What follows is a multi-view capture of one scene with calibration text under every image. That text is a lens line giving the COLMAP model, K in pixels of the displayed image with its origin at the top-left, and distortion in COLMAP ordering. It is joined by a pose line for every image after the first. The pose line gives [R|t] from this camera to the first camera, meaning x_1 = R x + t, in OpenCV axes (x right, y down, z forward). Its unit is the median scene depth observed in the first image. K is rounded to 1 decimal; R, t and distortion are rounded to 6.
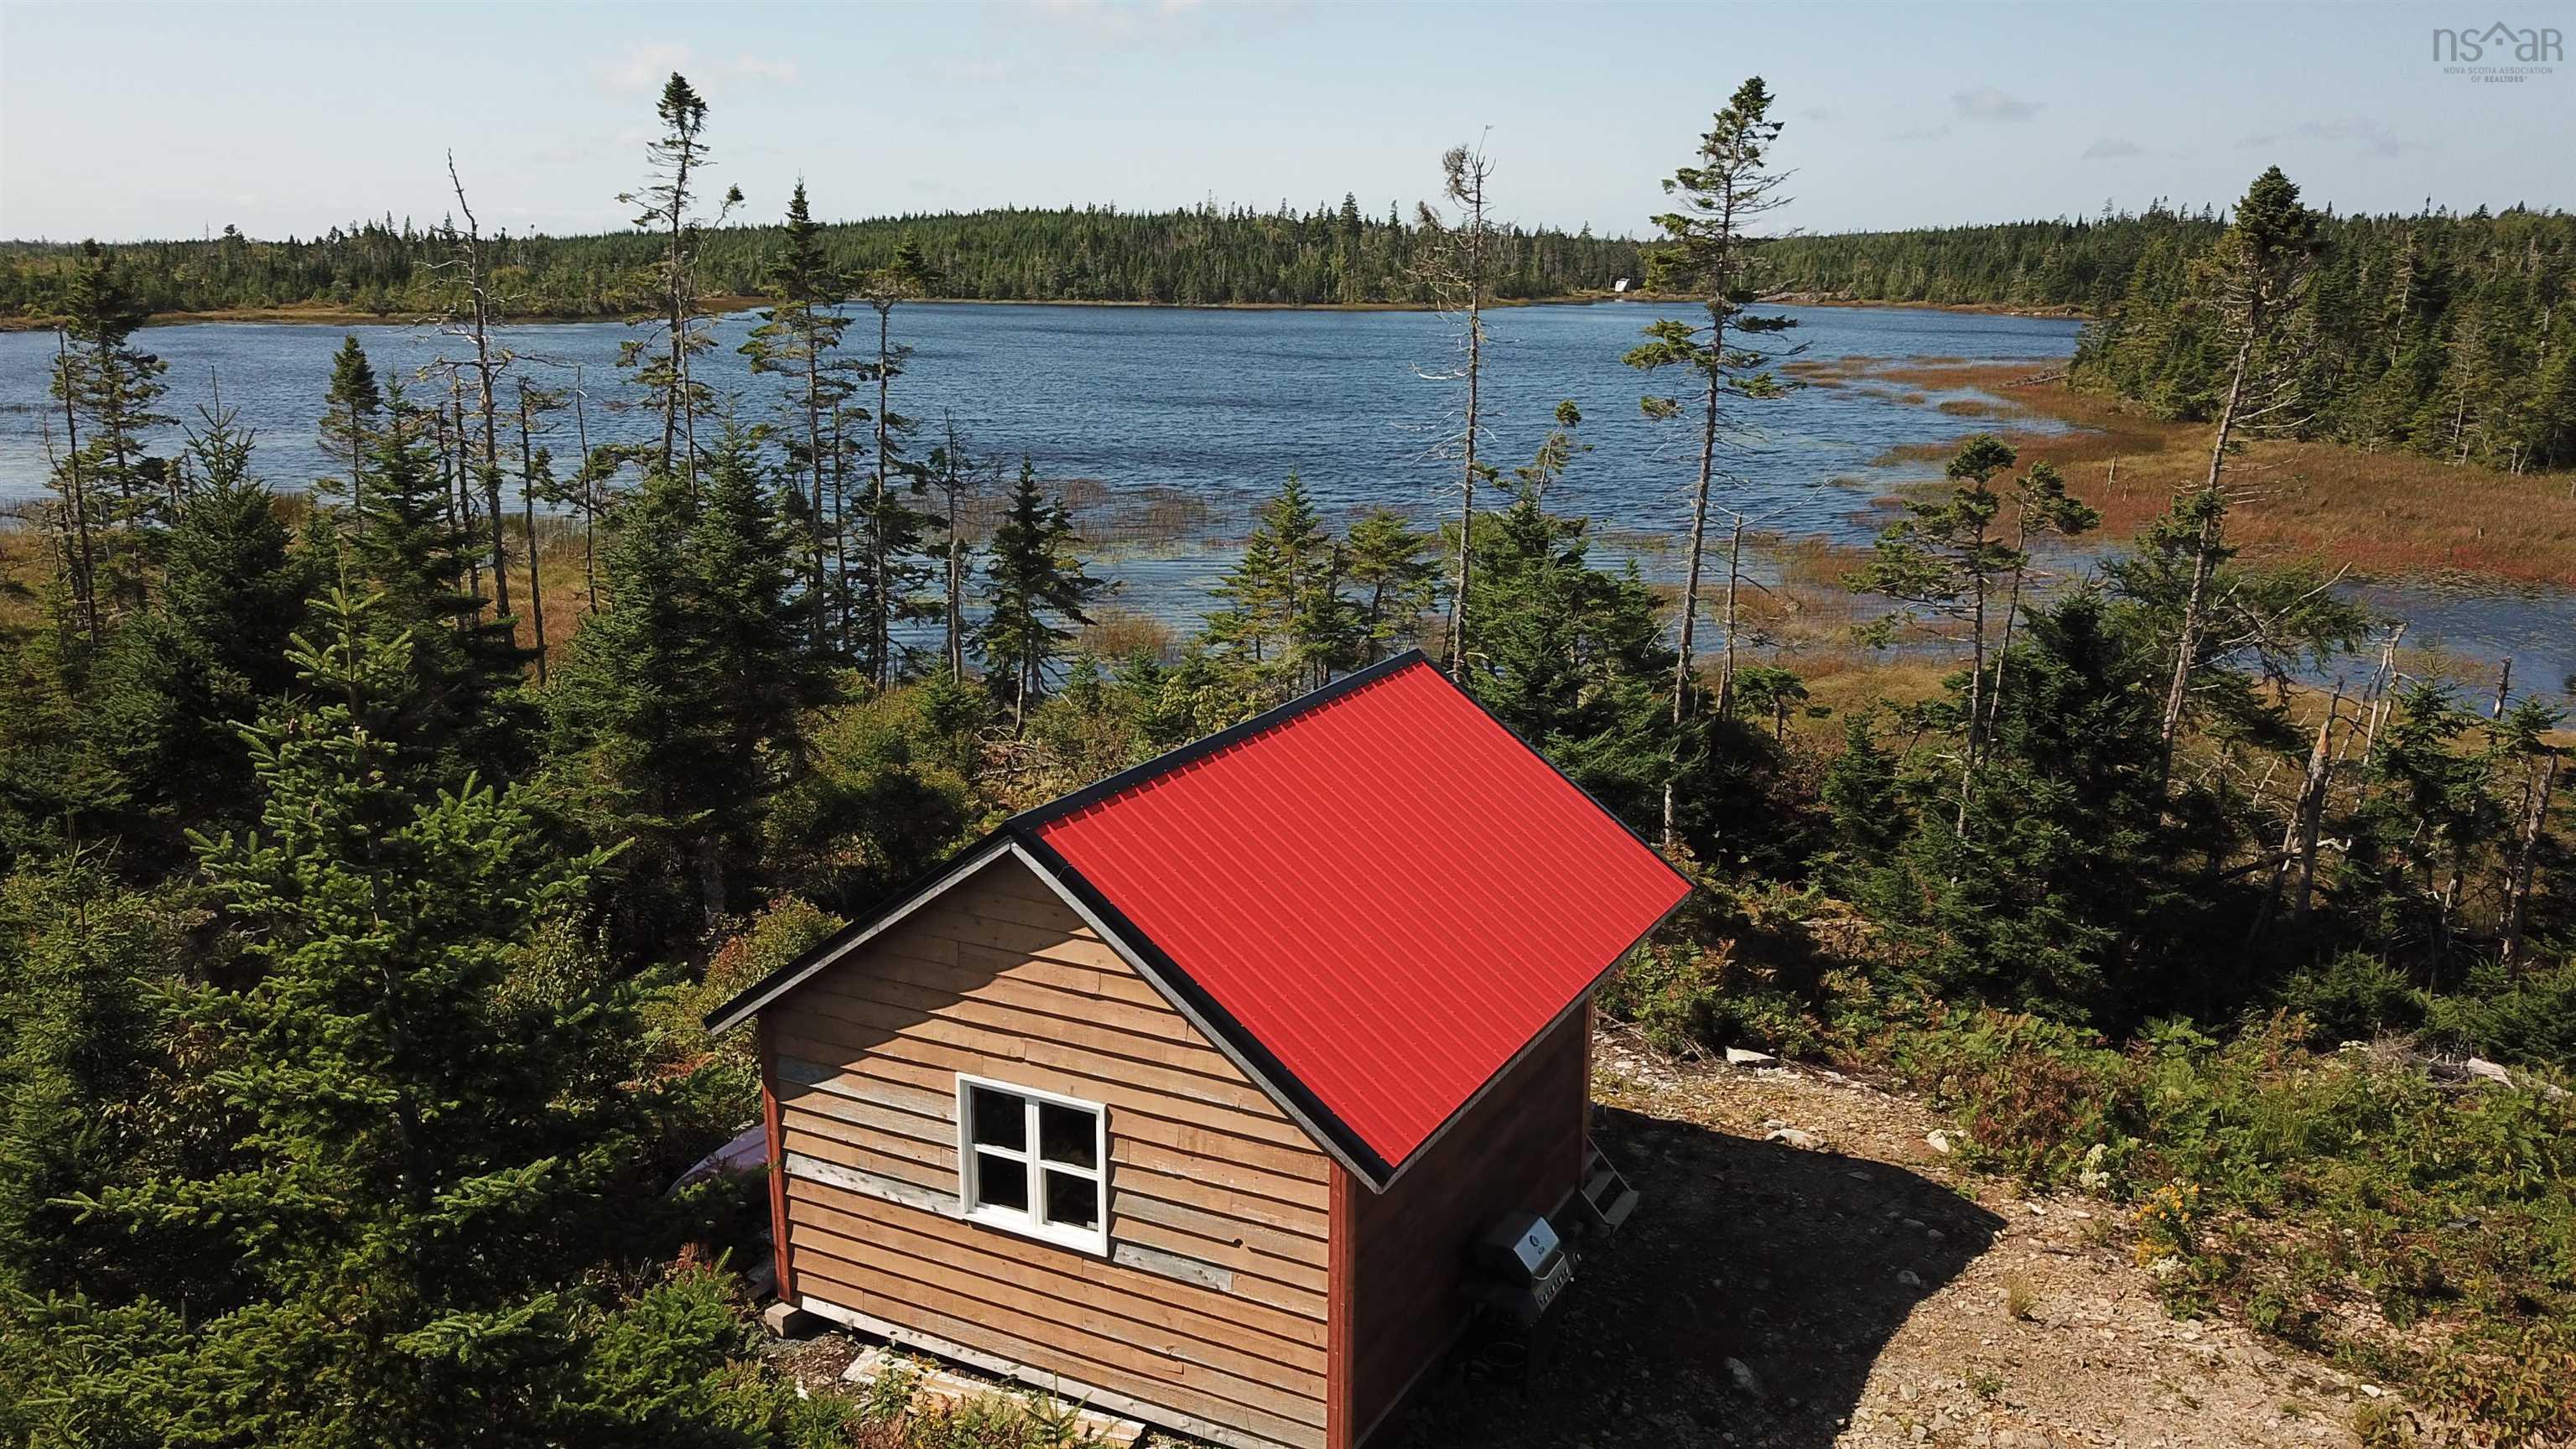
lens RADIAL K [[1967.2, 0, 1296.6], [0, 1967.2, 716.5], [0, 0, 1]] dist [0.008261, -0.013485]
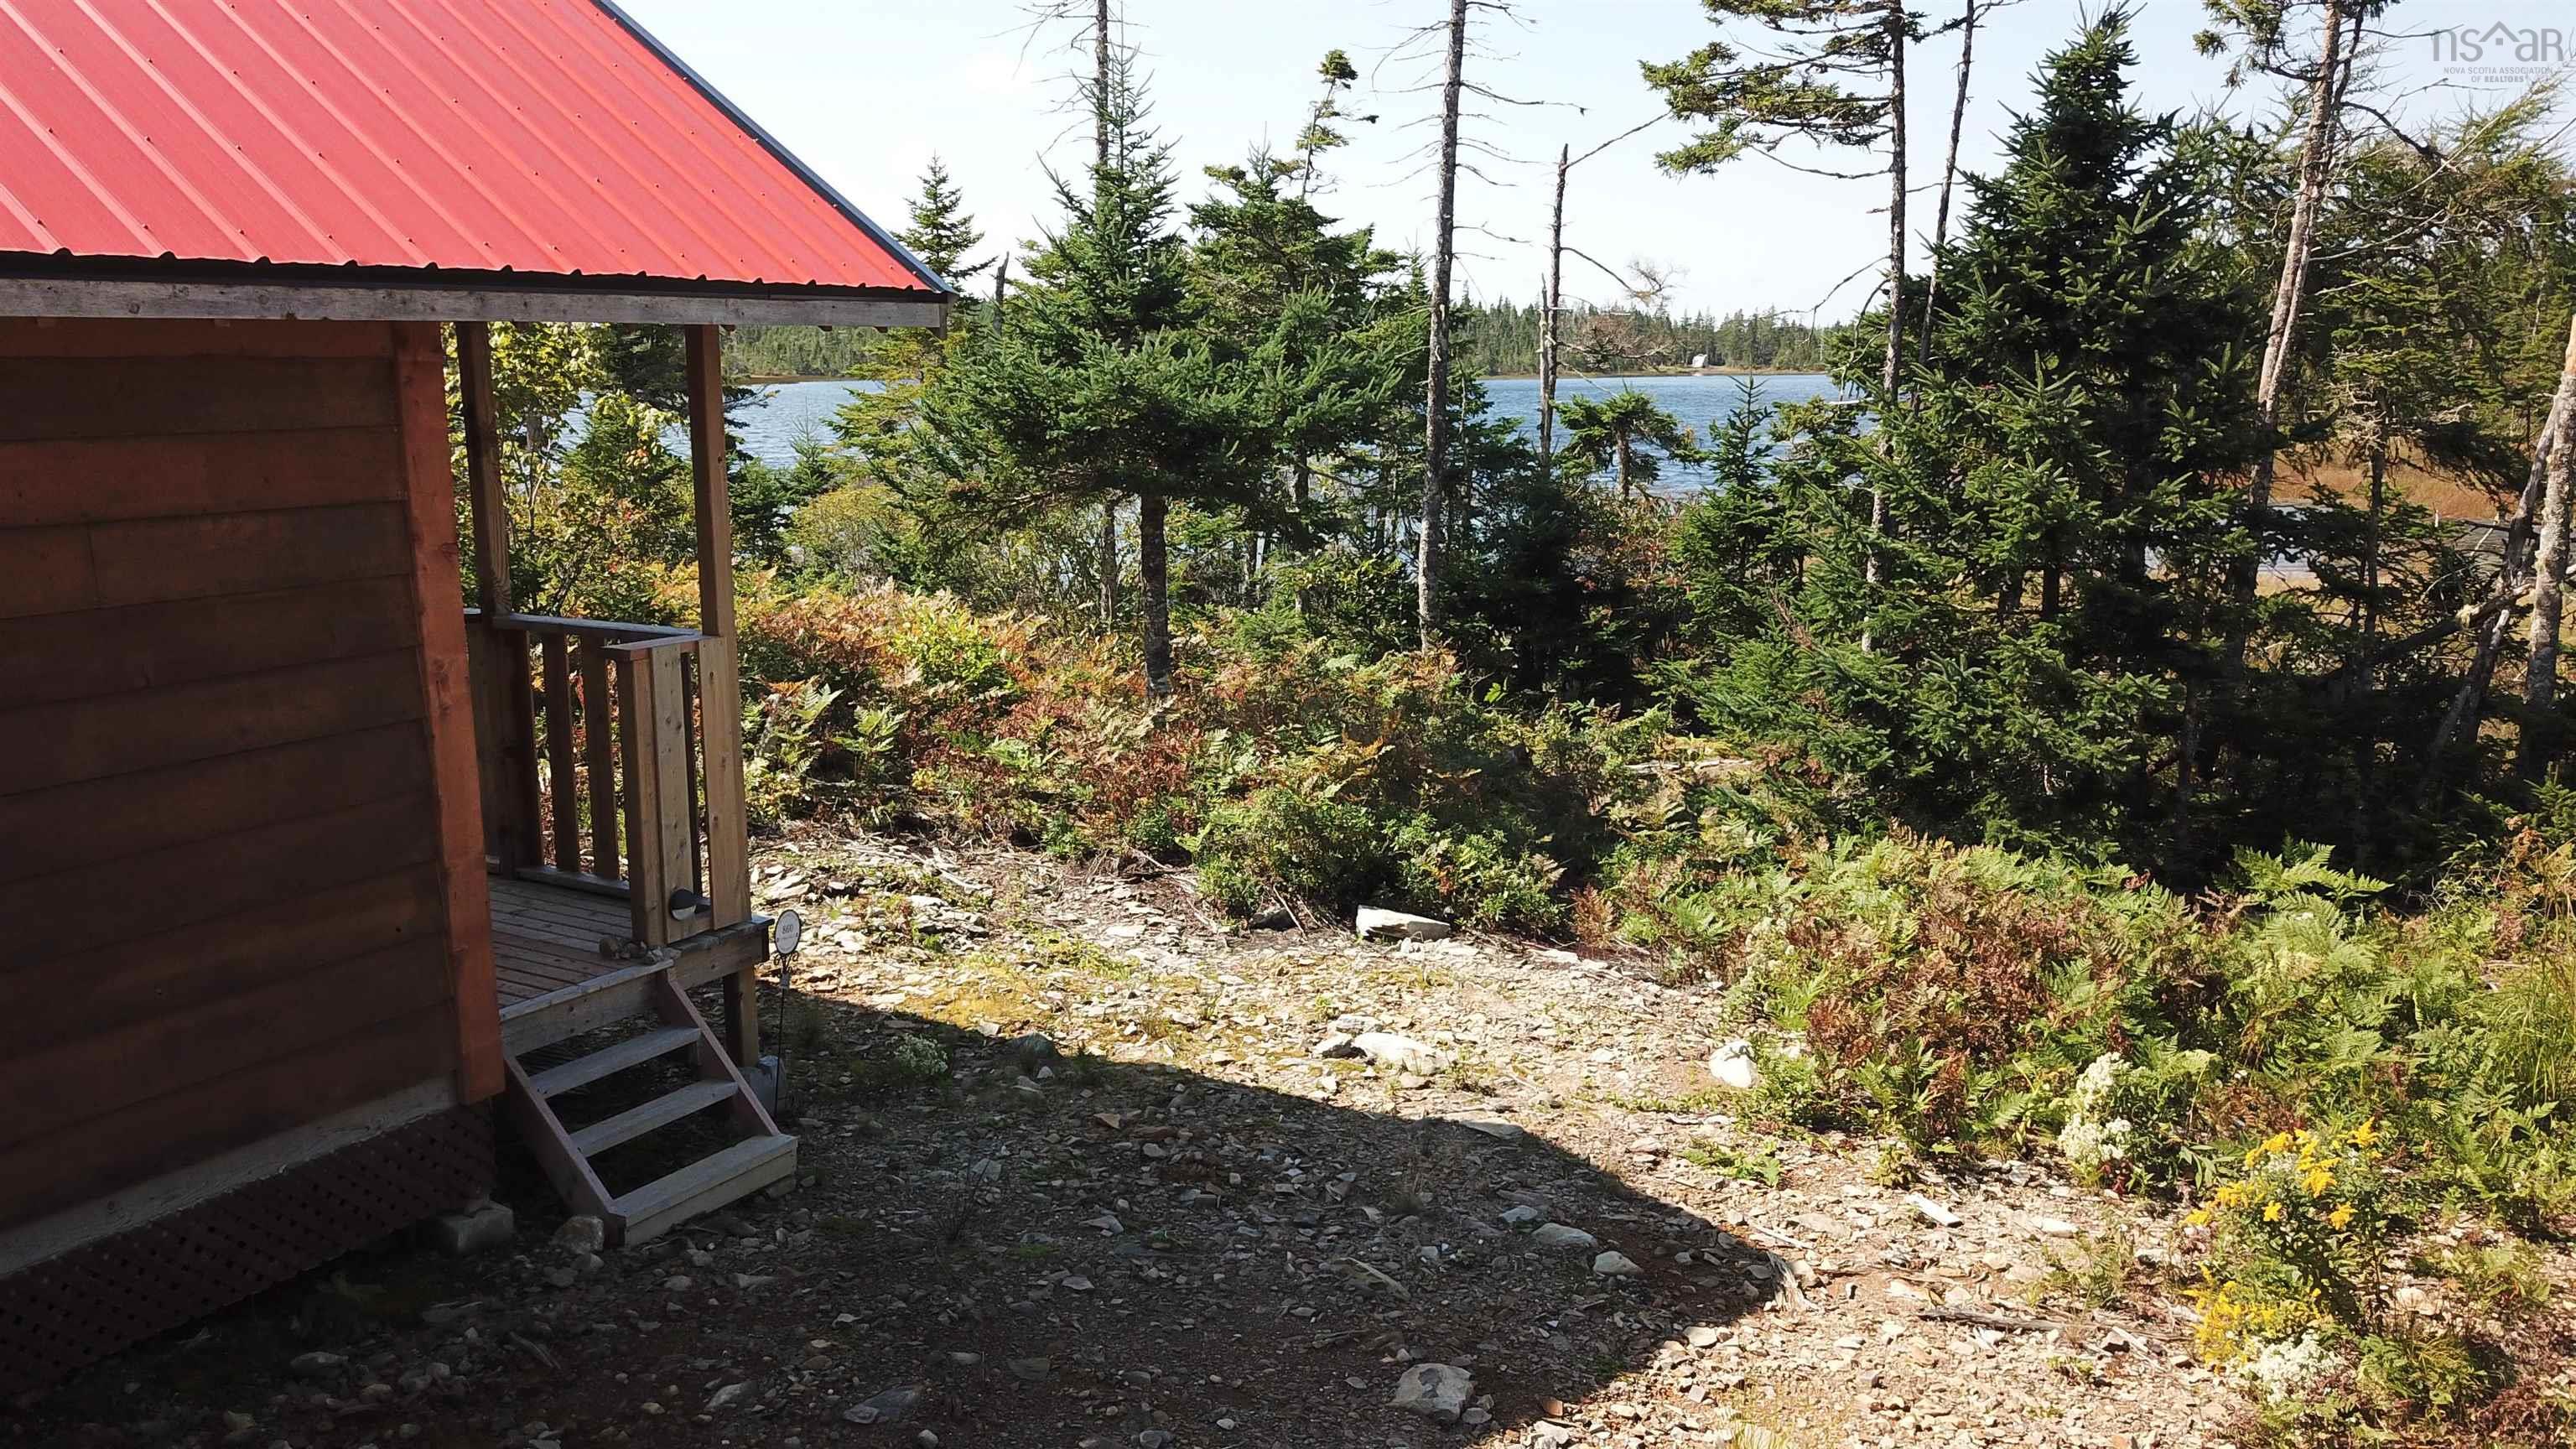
lens RADIAL K [[1967.2, 0, 1273.6], [0, 1967.2, 747.0], [0, 0, 1]] dist [0.008261, -0.013485]
pose [[0.998531, -0.000692, -0.054186, 0.223665], [-0.001038, 0.999491, -0.031894, 0.143594], [0.054180, 0.031903, 0.998021, 0.507356]]
